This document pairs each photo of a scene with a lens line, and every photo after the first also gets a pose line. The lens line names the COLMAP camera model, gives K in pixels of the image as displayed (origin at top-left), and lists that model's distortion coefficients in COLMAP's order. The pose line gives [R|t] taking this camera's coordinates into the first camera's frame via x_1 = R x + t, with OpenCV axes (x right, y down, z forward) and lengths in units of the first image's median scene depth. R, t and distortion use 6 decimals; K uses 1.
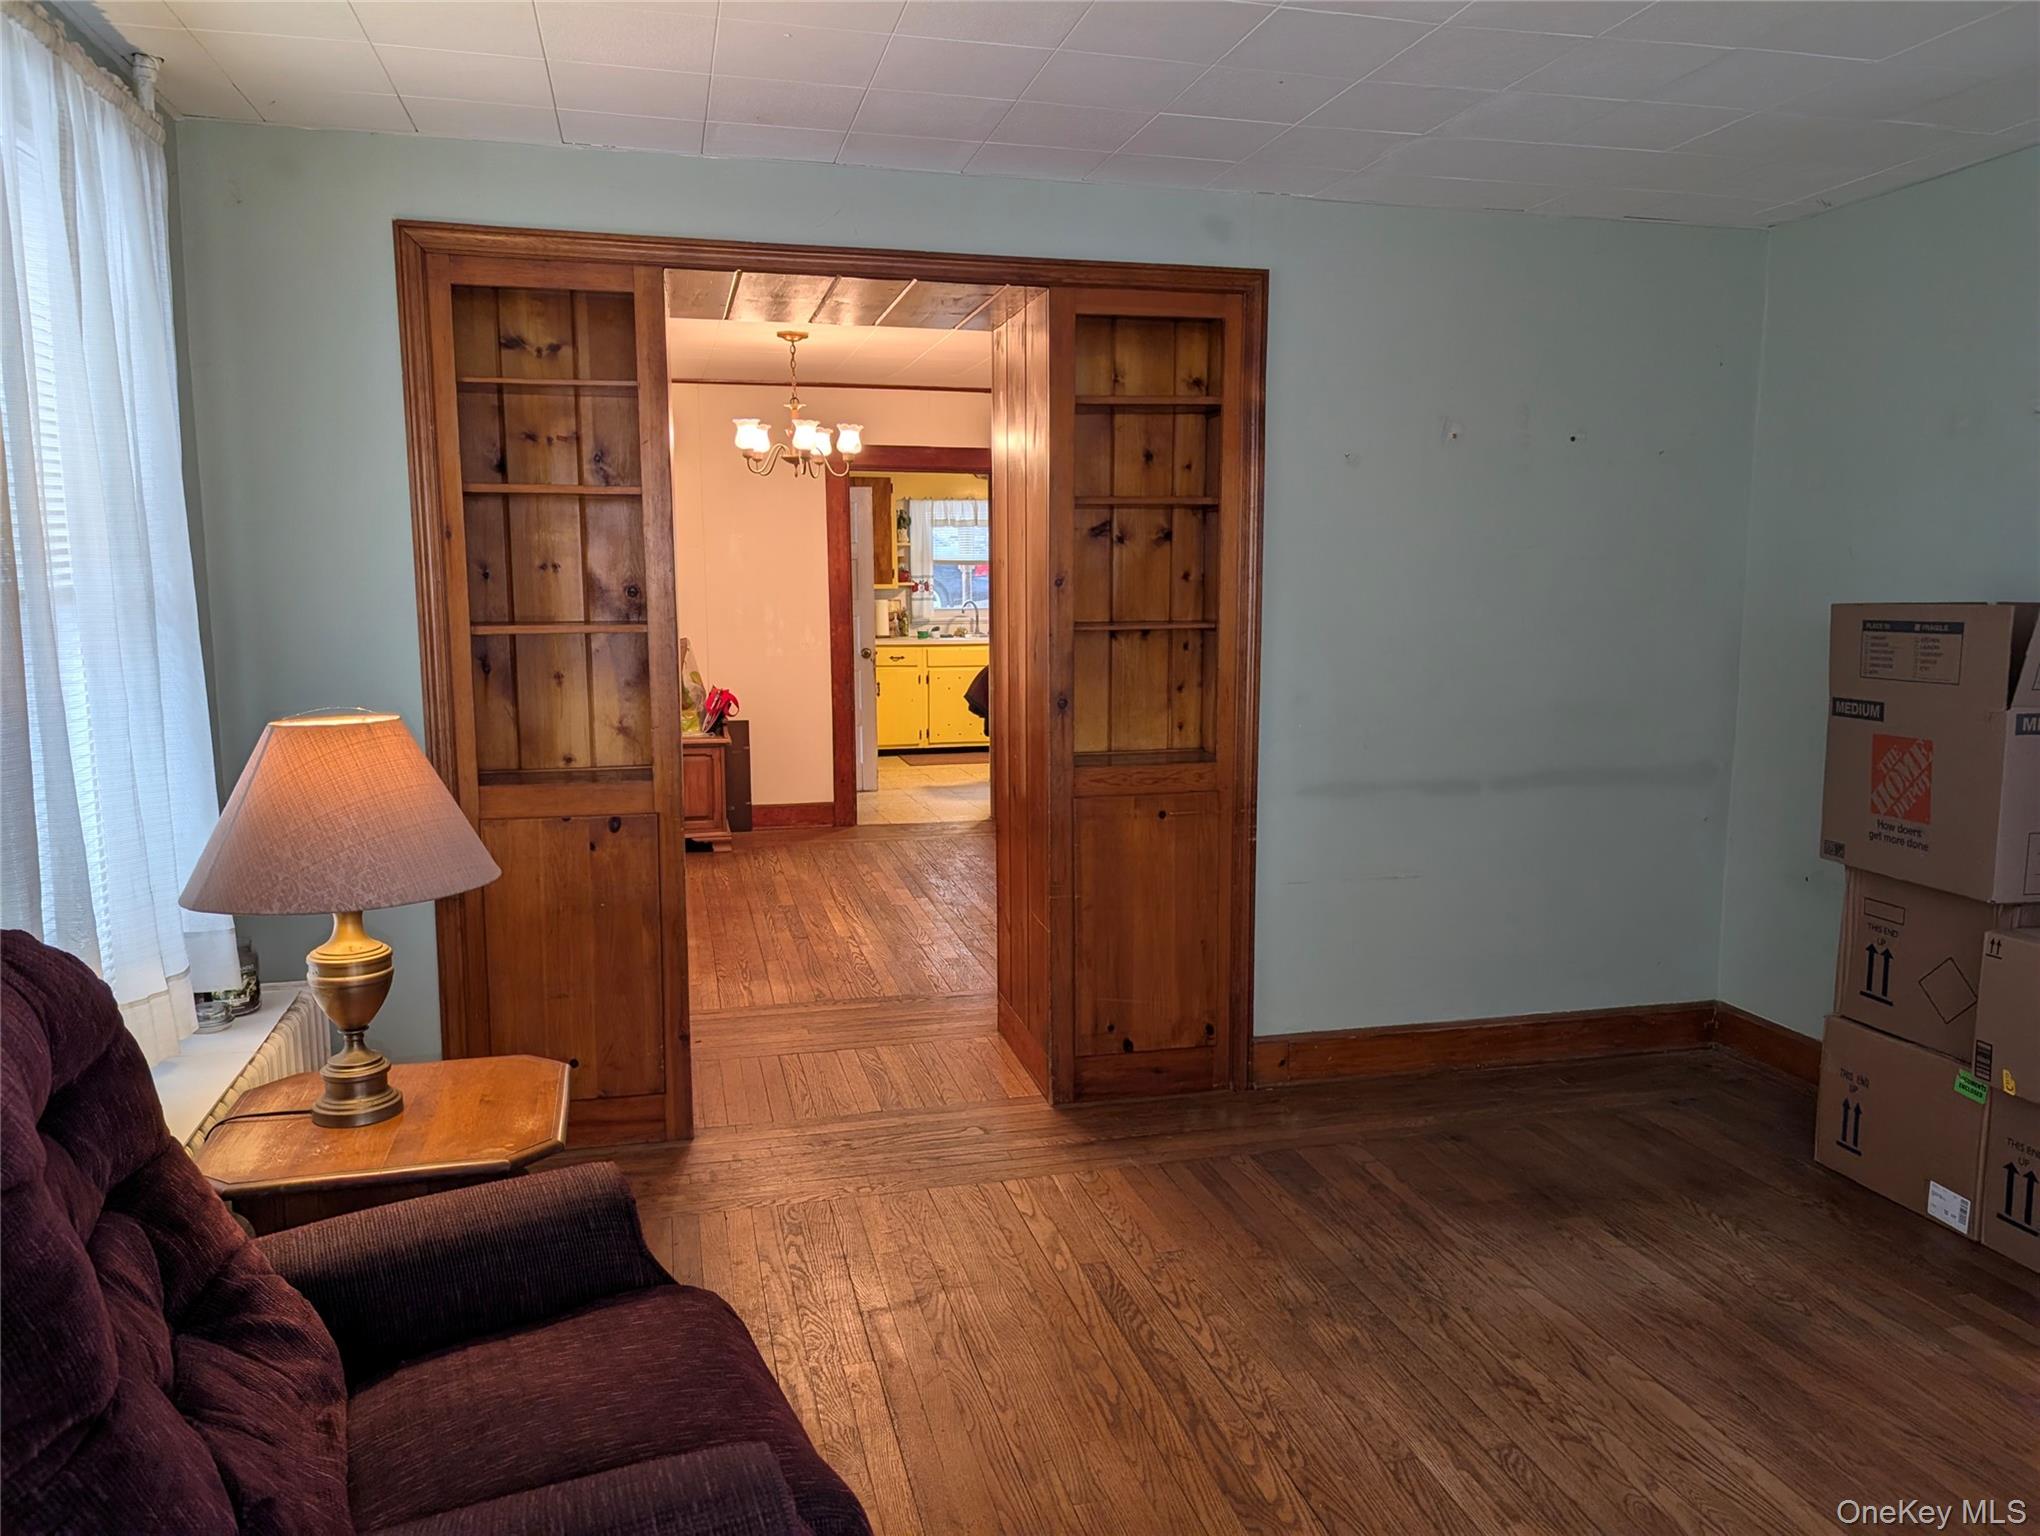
lens RADIAL K [[1470.0, 0, 1025.4], [0, 1470.0, 761.4], [0, 0, 1]] dist [0.035810, -0.026024]
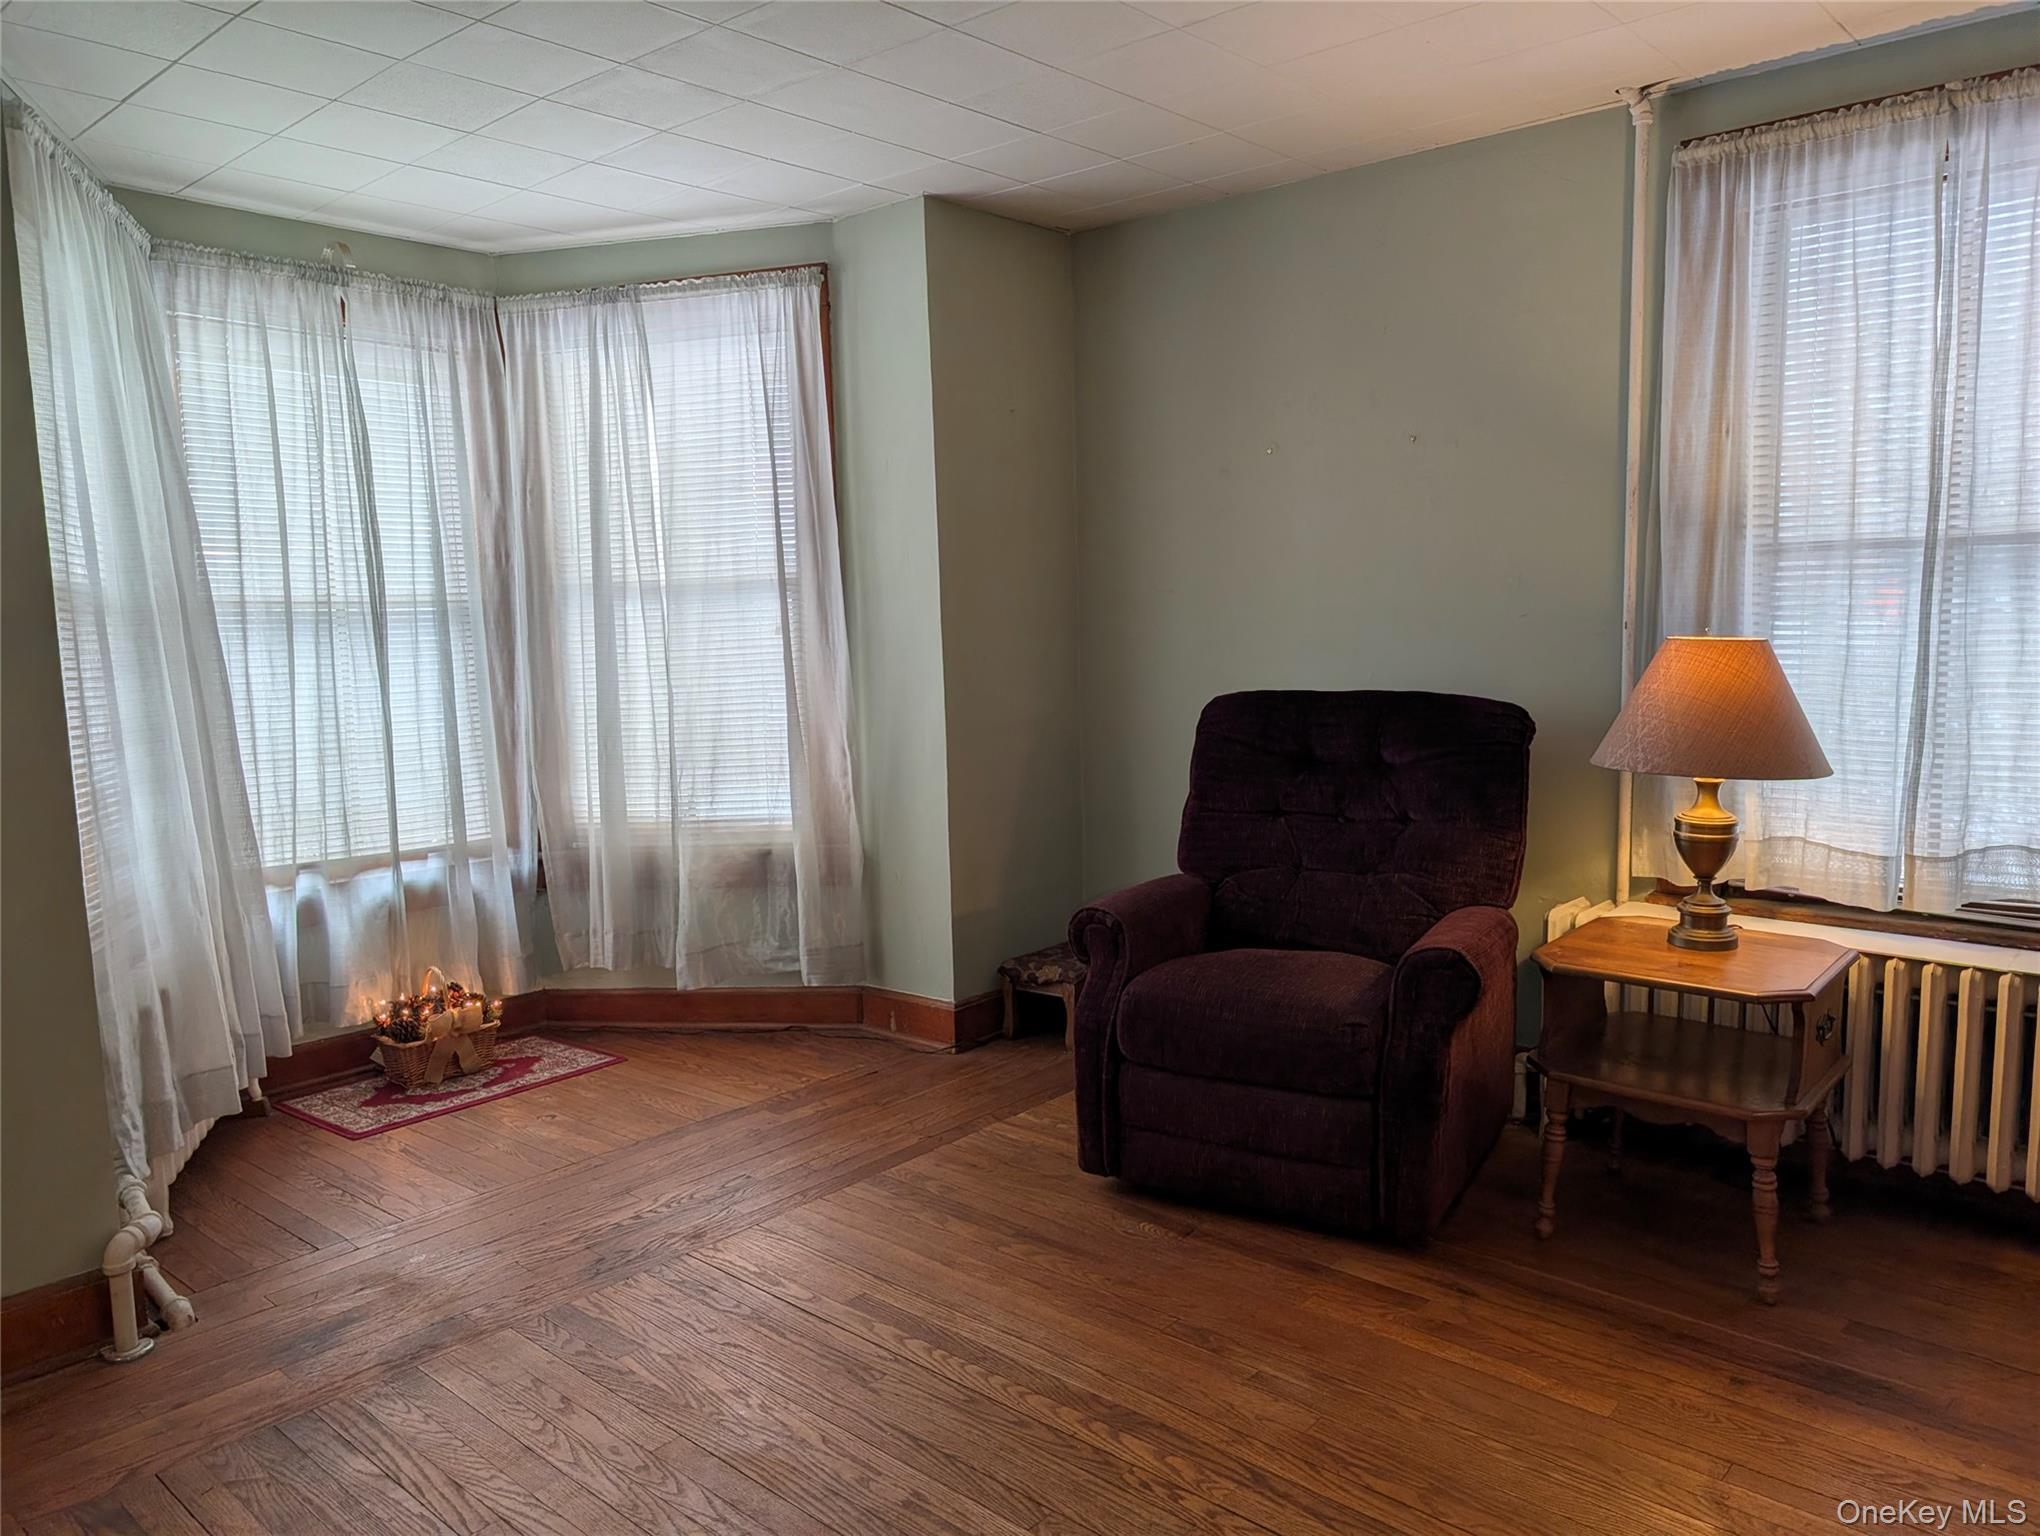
lens RADIAL K [[1470.0, 0, 1025.4], [0, 1470.0, 761.4], [0, 0, 1]] dist [0.035810, -0.026024]
pose [[-0.830533, 0.083450, -0.550683, 0.471303], [-0.048223, 0.974225, 0.220363, -0.109553], [0.554878, 0.209574, -0.805102, 1.069870]]
